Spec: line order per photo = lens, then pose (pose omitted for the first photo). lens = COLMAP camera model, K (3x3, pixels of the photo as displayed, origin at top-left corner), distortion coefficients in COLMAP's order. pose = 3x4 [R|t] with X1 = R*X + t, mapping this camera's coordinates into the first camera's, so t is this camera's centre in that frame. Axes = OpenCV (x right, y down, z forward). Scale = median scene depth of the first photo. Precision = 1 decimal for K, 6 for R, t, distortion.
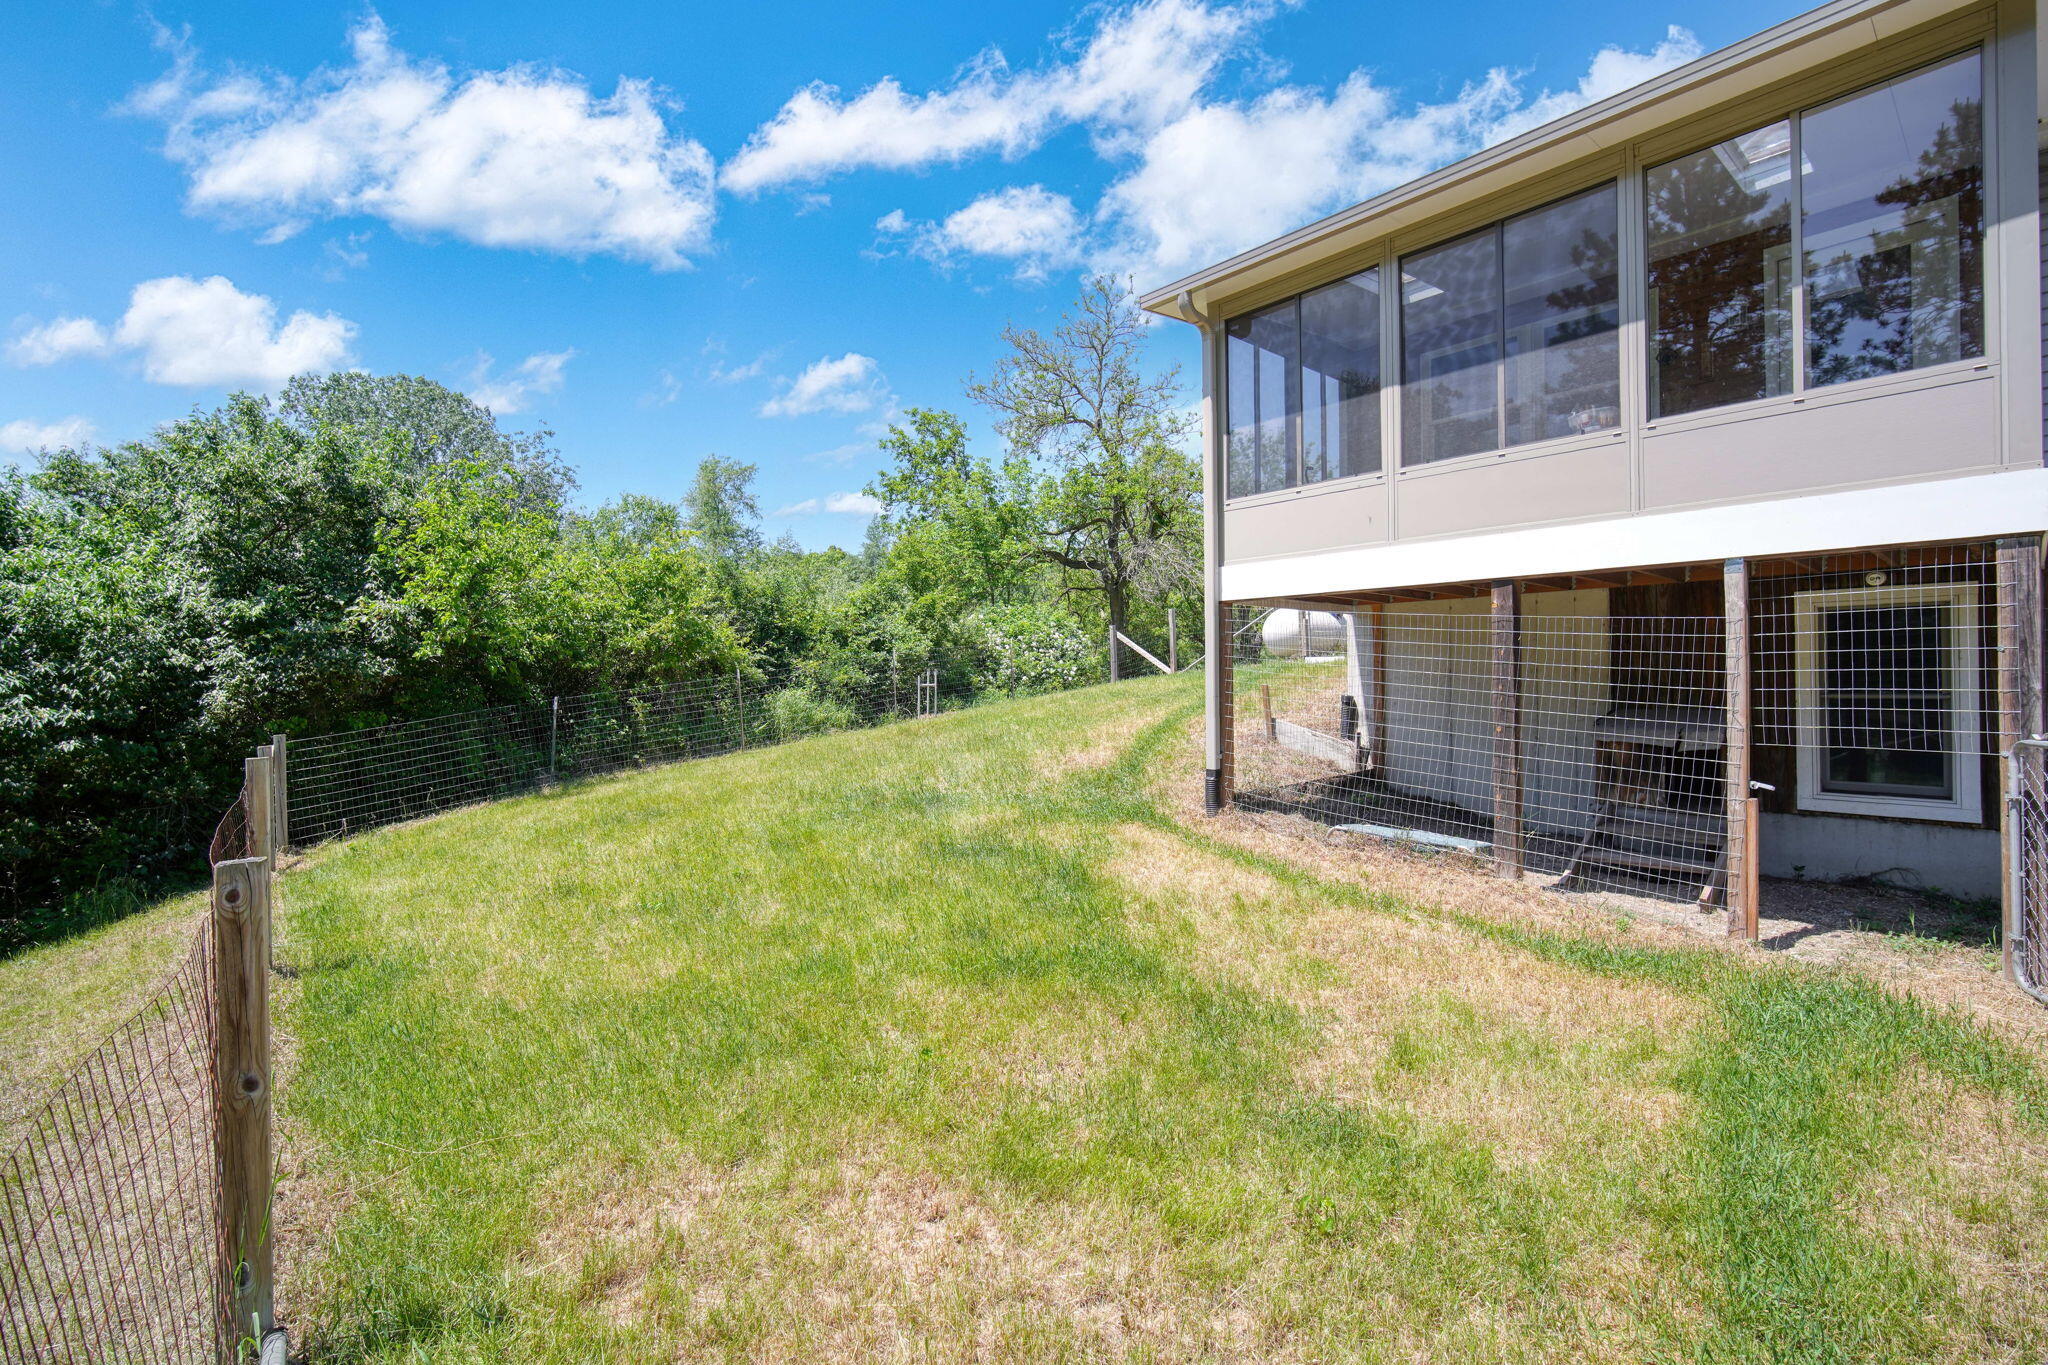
lens RADIAL K [[896.6, 0, 1026.0], [0, 896.6, 667.6], [0, 0, 1]] dist [0.031553, 0.000250]
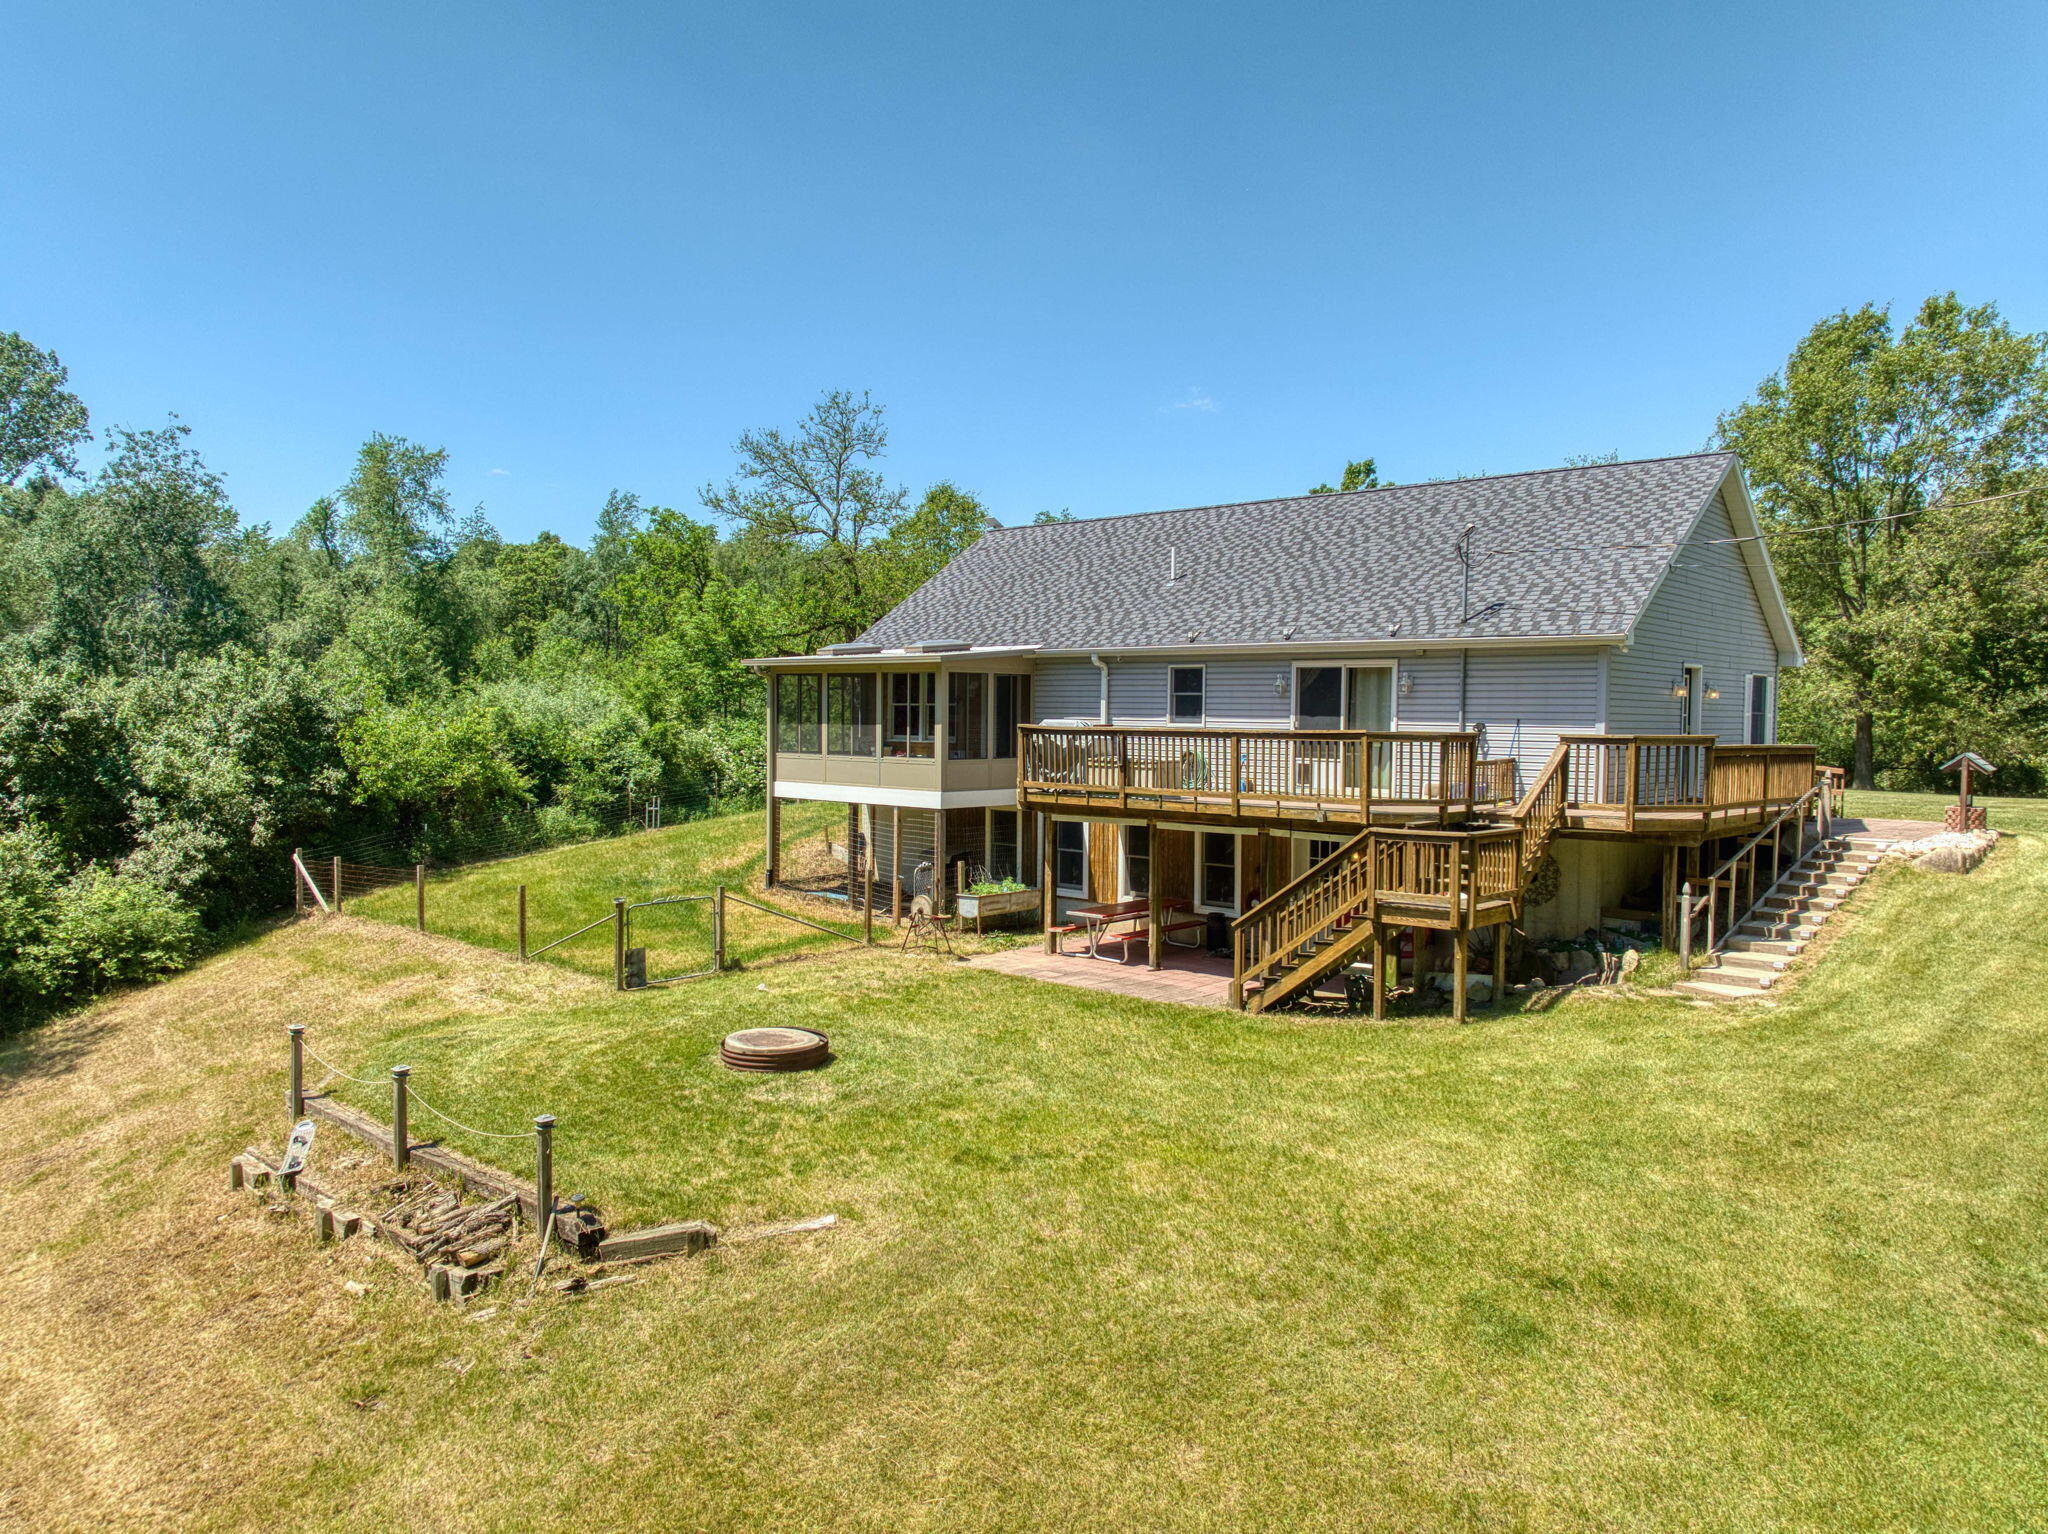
lens RADIAL K [[1436.0, 0, 1001.5], [0, 1436.0, 766.2], [0, 0, 1]] dist [0.048857, 0.002989]
pose [[0.994835, 0.012702, 0.100709, 0.183146], [-0.017777, 0.998608, 0.049659, -0.148713], [-0.099939, -0.051193, 0.993676, -1.167648]]
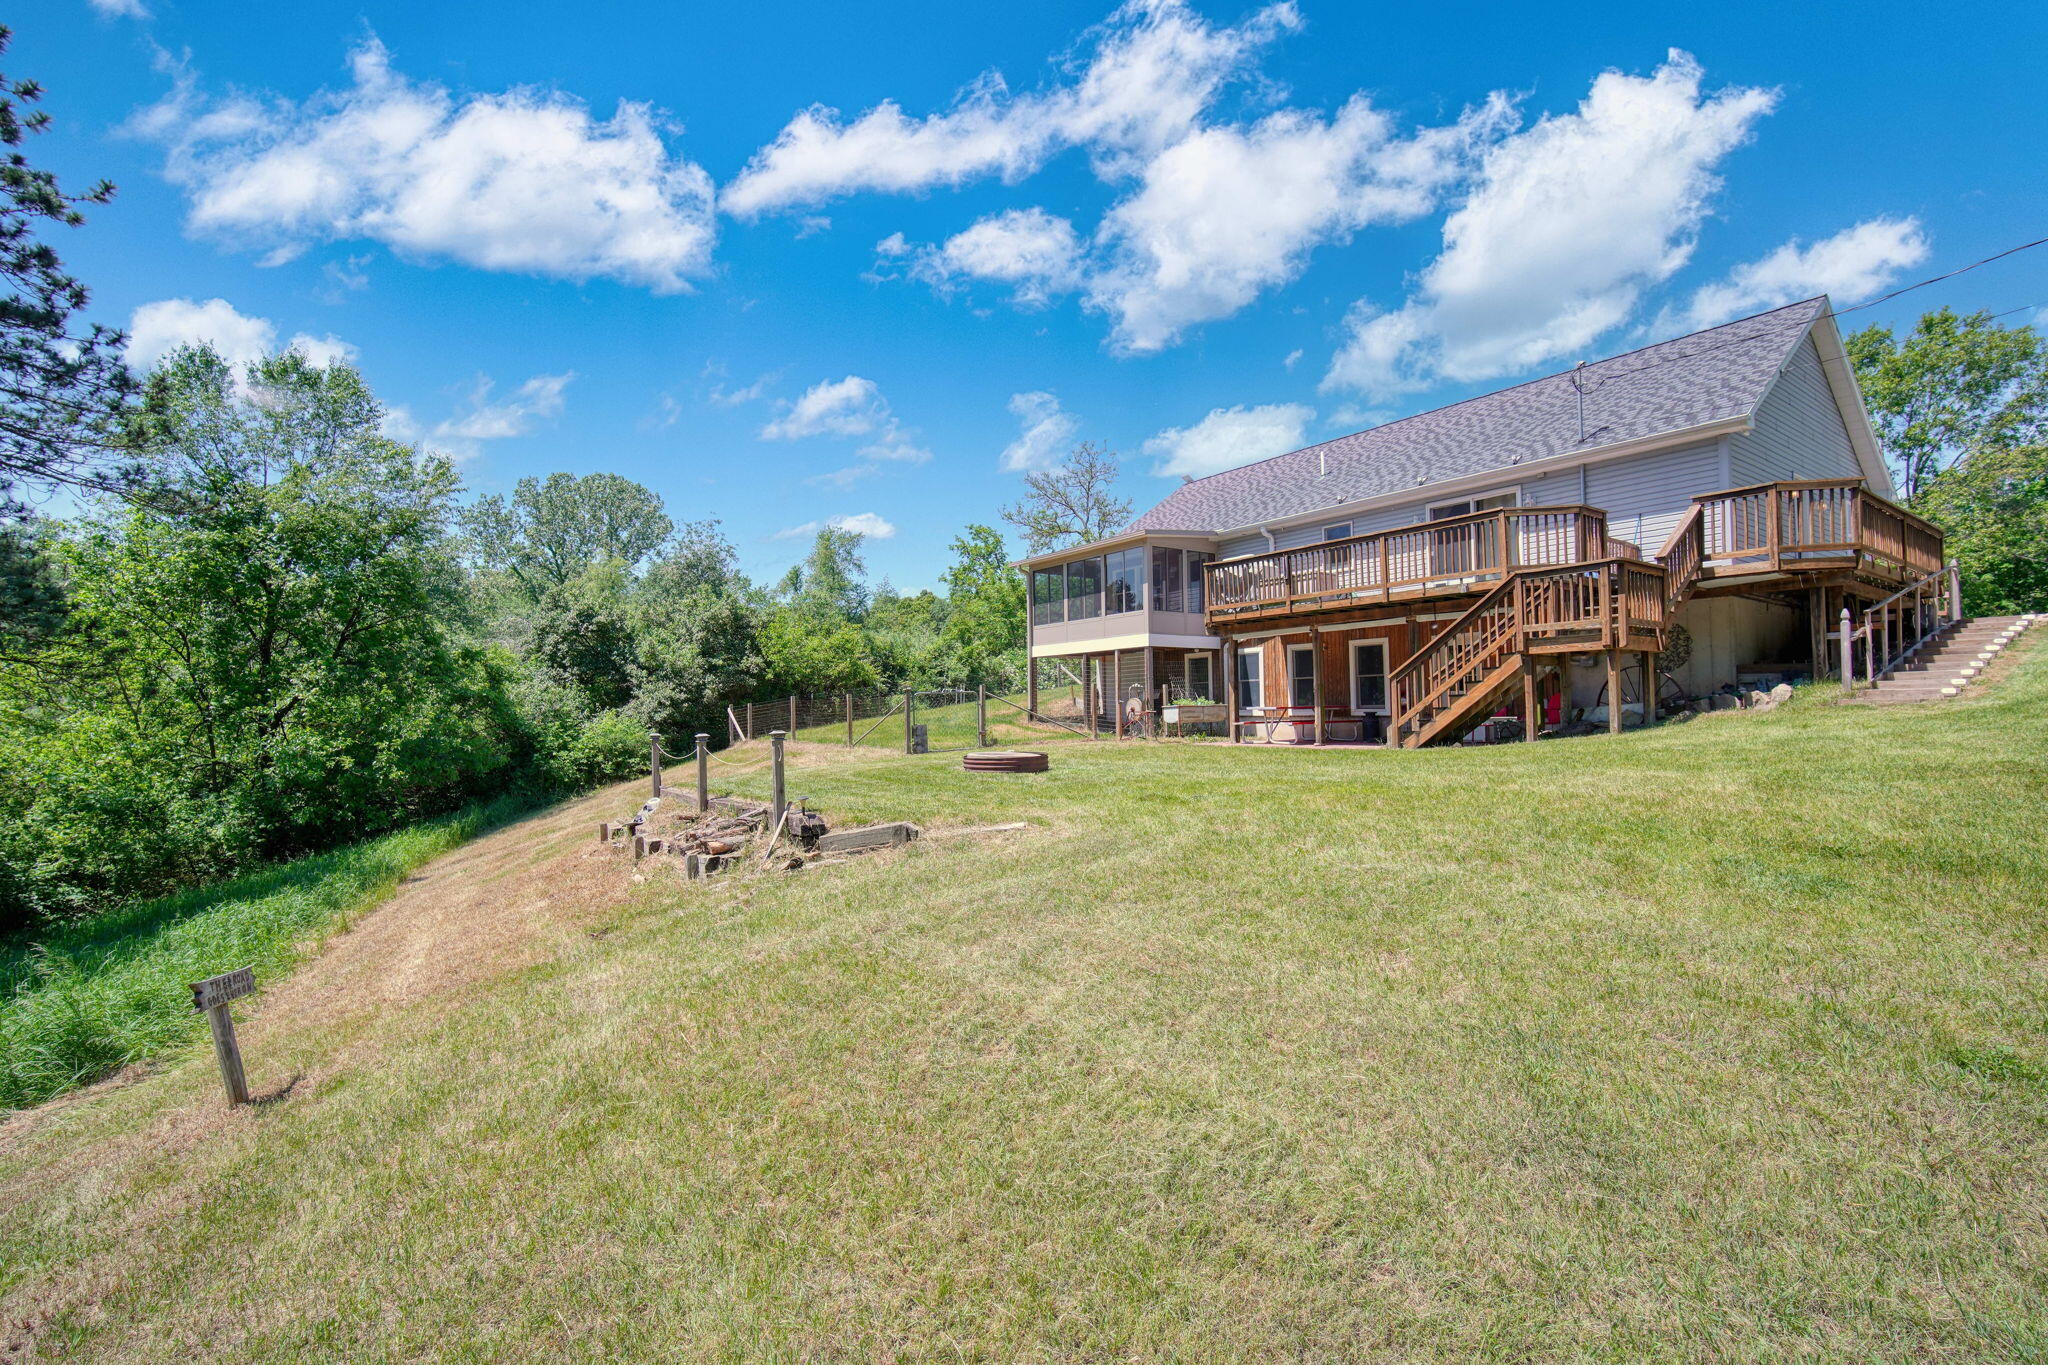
lens RADIAL K [[896.6, 0, 1026.0], [0, 896.6, 667.6], [0, 0, 1]] dist [0.031553, 0.000250]
pose [[0.994885, -0.010050, -0.100514, 0.223431], [0.006529, 0.999356, -0.035296, 0.033741], [0.100803, 0.034460, 0.994309, -0.958275]]
